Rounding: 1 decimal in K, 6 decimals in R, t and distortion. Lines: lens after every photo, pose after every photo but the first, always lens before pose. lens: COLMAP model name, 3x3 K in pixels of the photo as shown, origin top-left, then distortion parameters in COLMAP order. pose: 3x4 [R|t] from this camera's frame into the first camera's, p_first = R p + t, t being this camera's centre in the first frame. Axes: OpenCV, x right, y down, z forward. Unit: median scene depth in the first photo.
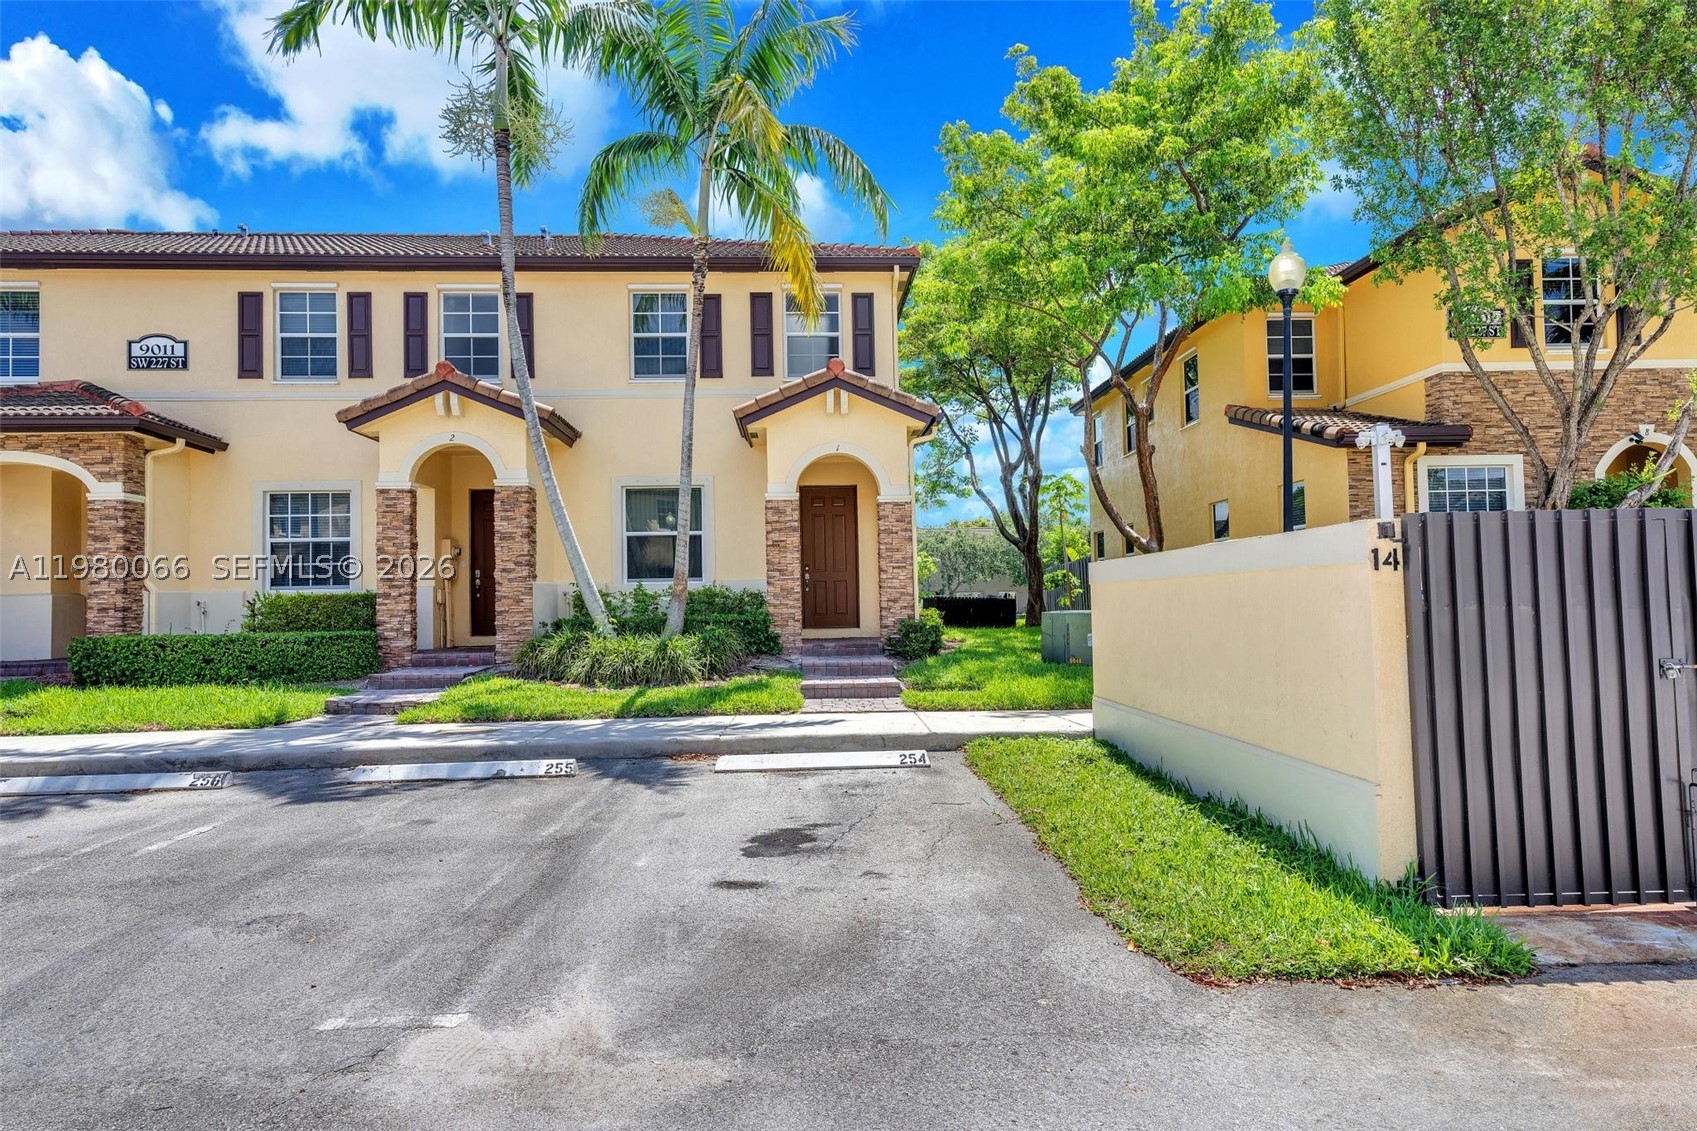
lens RADIAL K [[1171.1, 0, 848.5], [0, 1171.1, 565.5], [0, 0, 1]] dist [0.028943, -0.000311]
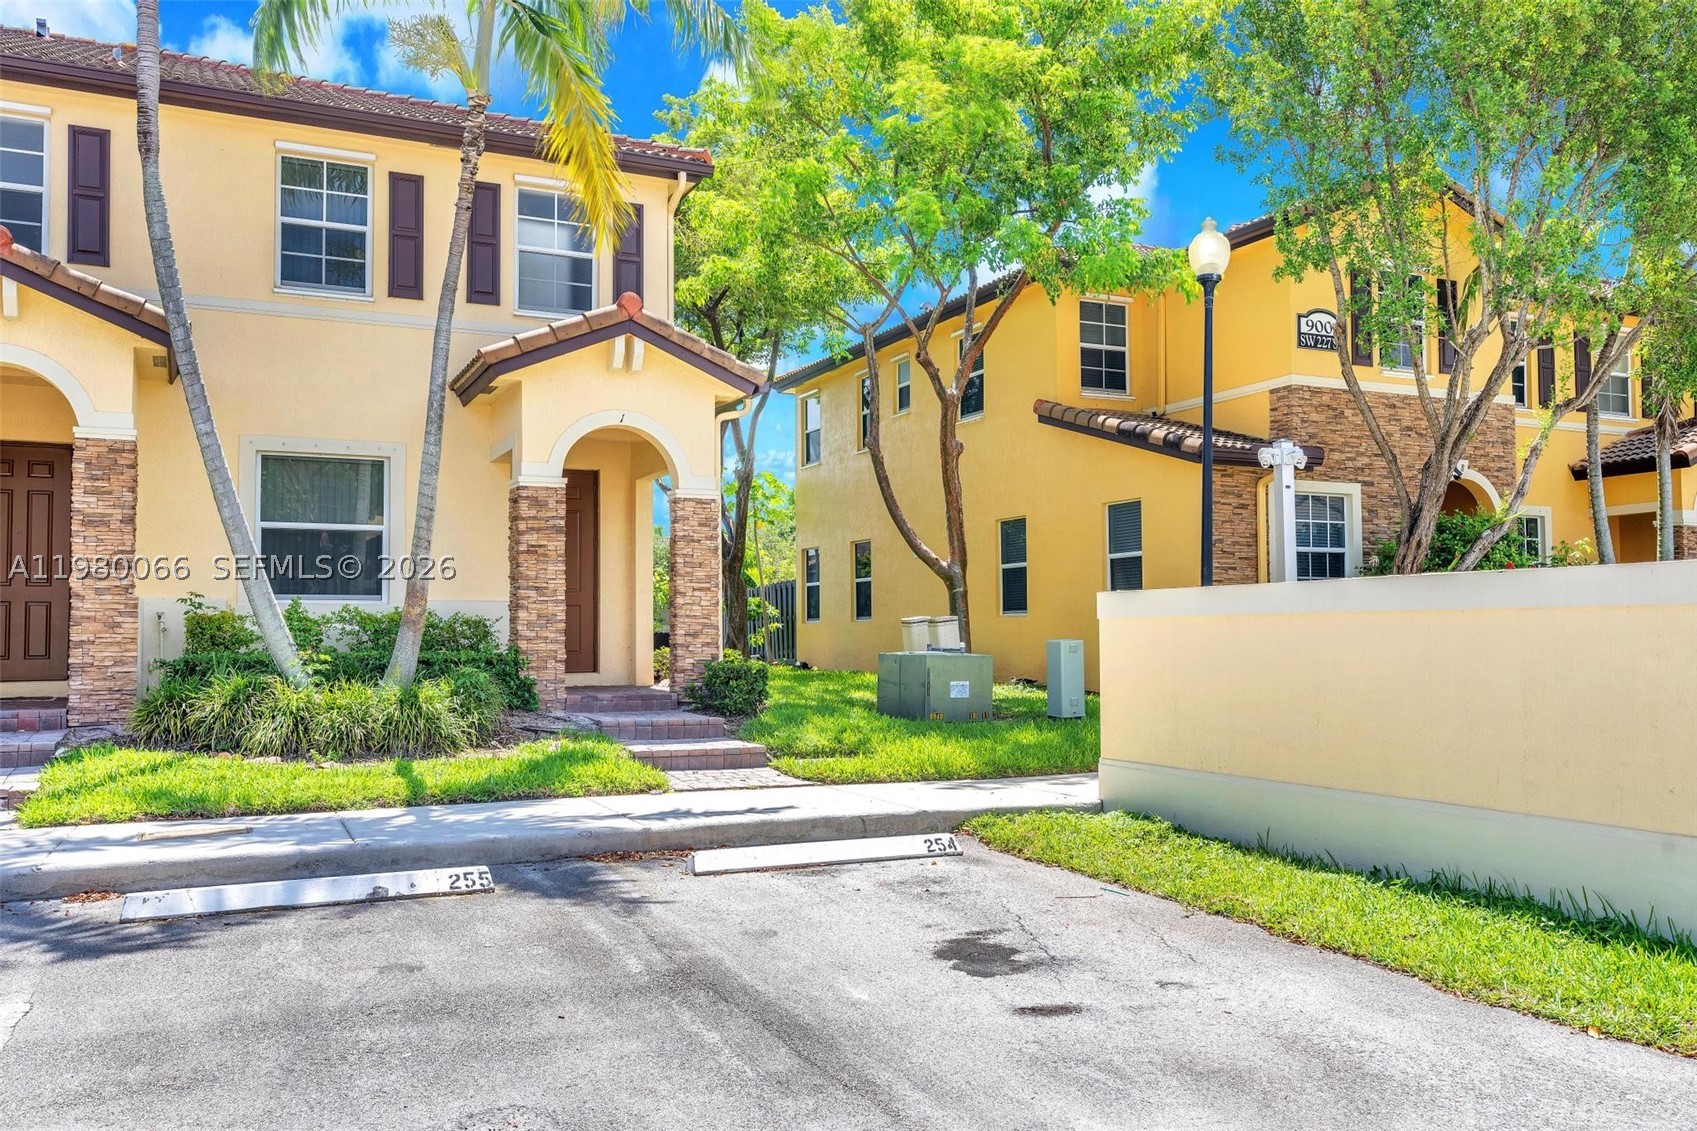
lens RADIAL K [[1636.0, 0, 848.5], [0, 1636.0, 565.5], [0, 0, 1]] dist [0.030412, 0.009648]
pose [[0.898612, 0.035443, 0.437310, -0.319113], [-0.029552, 0.999358, -0.020271, 0.004864], [-0.437747, 0.005292, 0.899082, 0.048277]]
